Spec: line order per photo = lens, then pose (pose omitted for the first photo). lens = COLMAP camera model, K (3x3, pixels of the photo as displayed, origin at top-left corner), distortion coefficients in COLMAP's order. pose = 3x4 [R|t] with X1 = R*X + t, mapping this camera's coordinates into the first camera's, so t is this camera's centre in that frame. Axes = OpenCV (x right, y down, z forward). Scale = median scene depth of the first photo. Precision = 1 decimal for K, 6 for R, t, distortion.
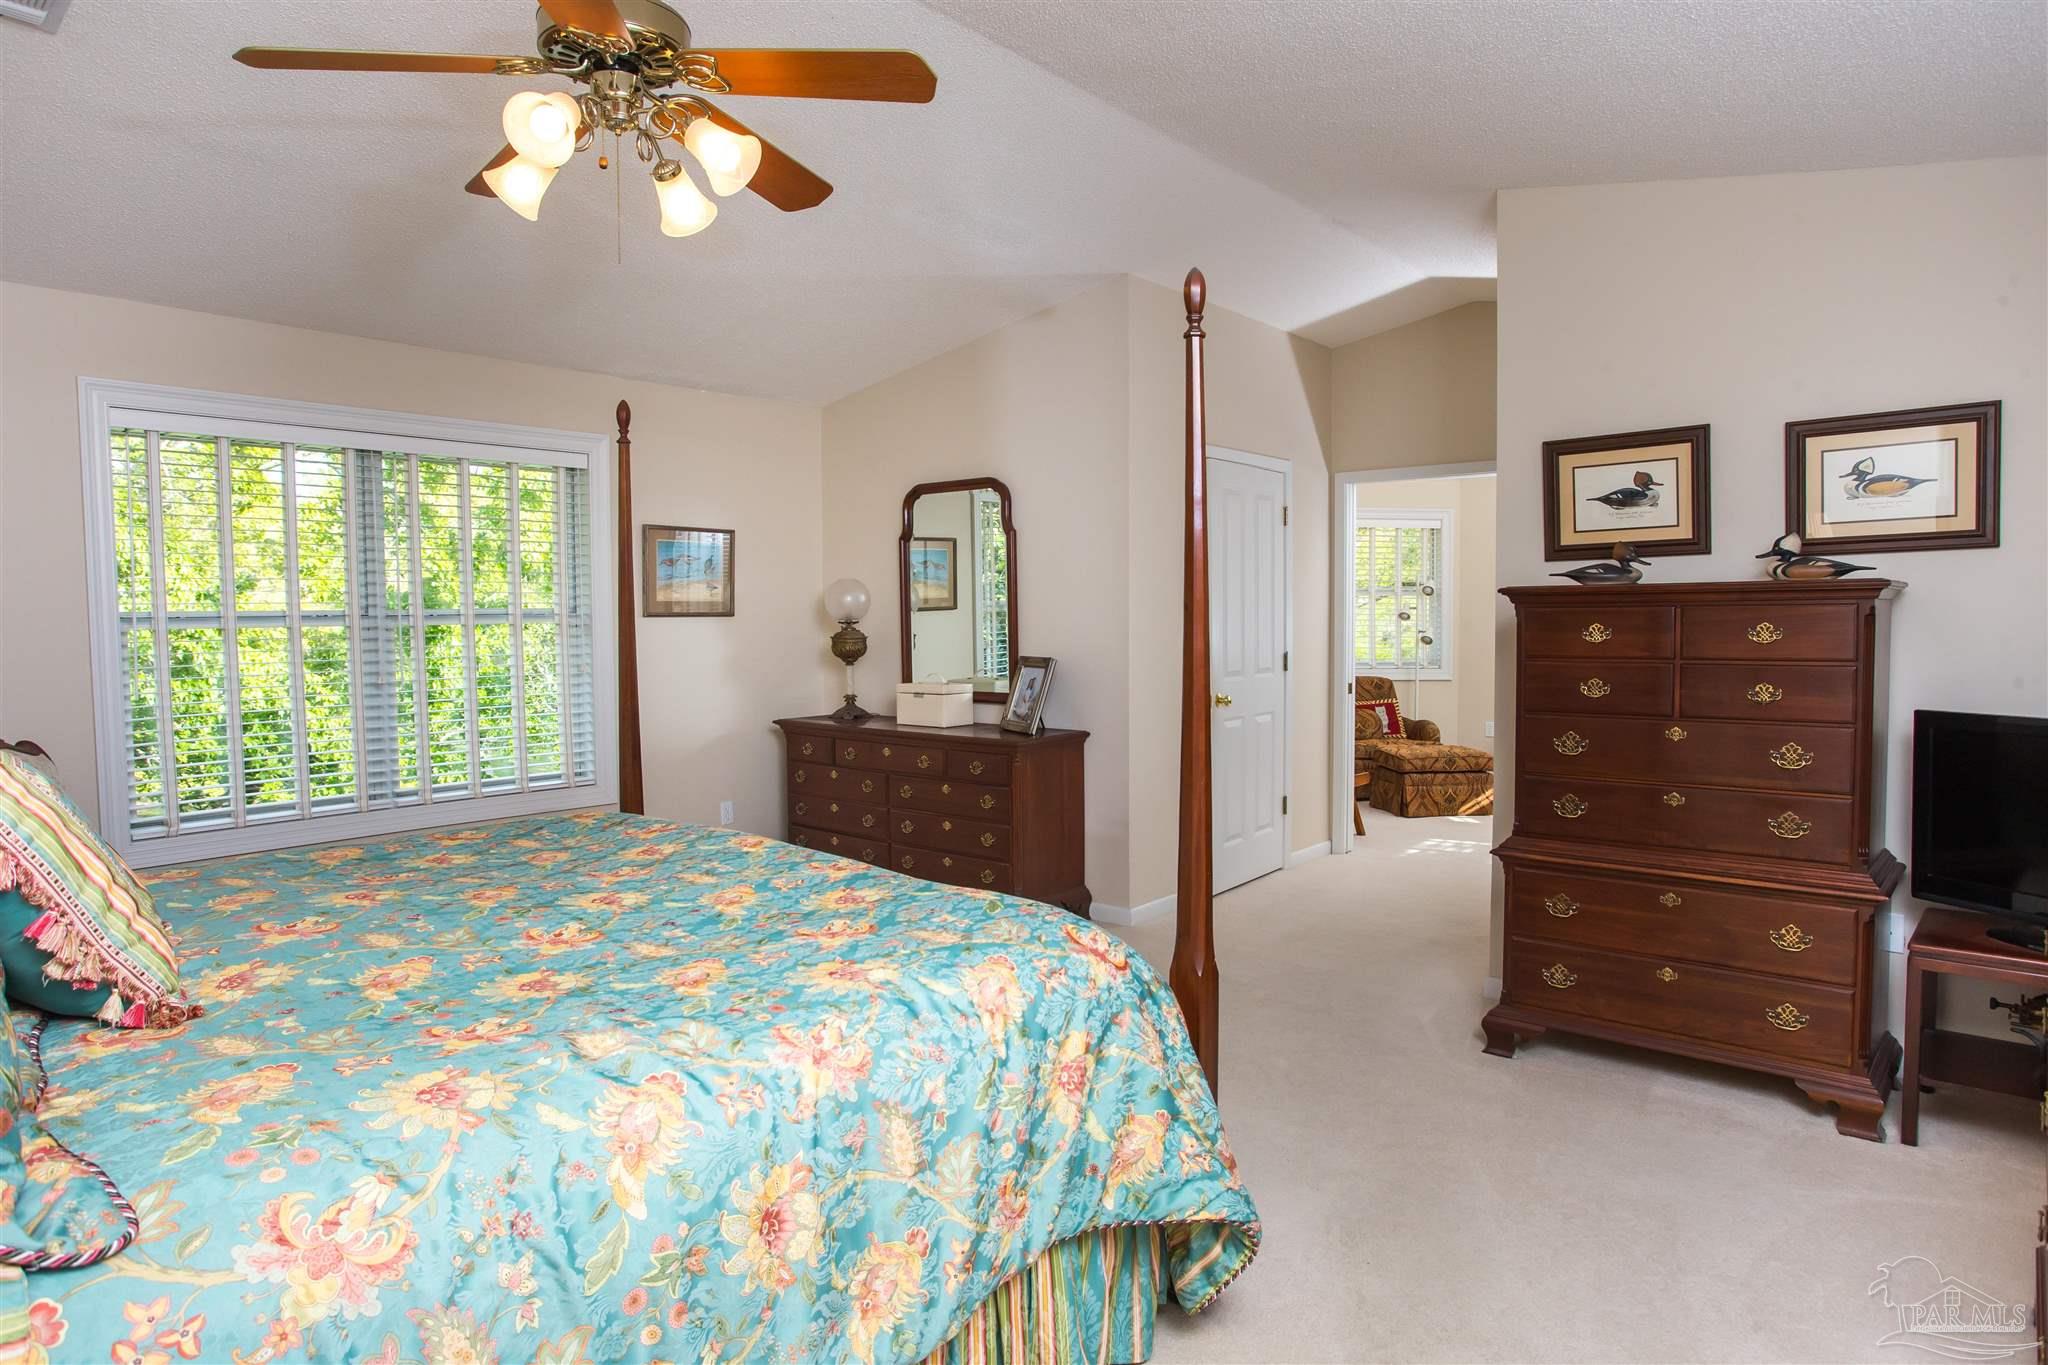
lens RADIAL K [[1119.2, 0, 1023.1], [0, 1119.2, 678.9], [0, 0, 1]] dist [-0.044476, 0.005159]
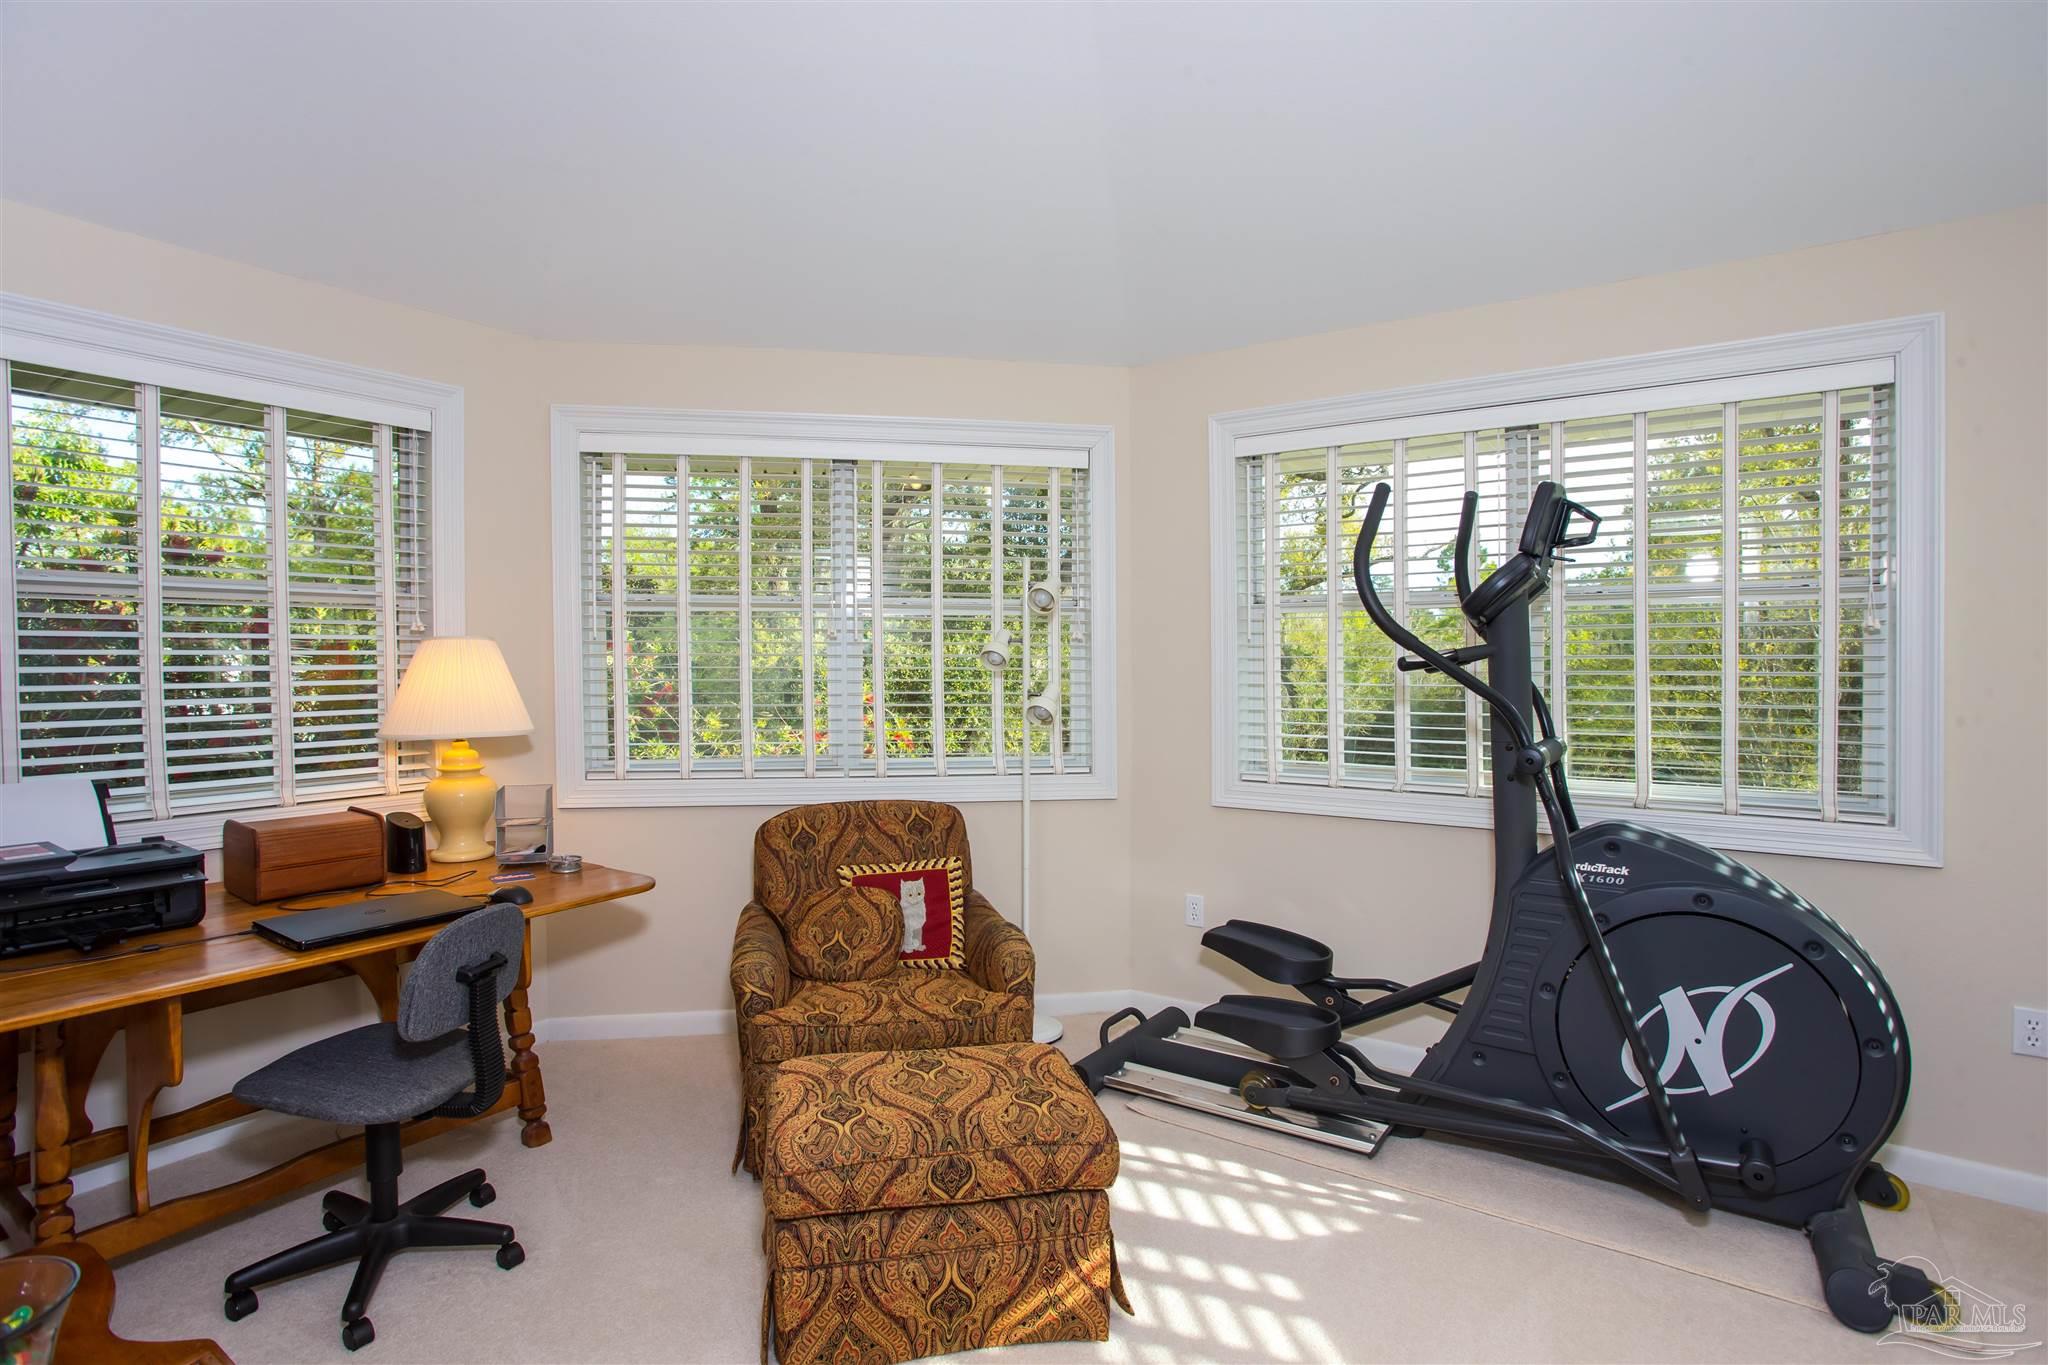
lens RADIAL K [[1044.2, 0, 1024.4], [0, 1044.2, 680.9], [0, 0, 1]] dist [-0.004872, -0.000084]
pose [[0.991469, 0.011683, 0.129817, 0.365996], [-0.007379, 0.999409, -0.033588, -0.039728], [-0.130132, 0.032344, 0.990969, 0.731104]]
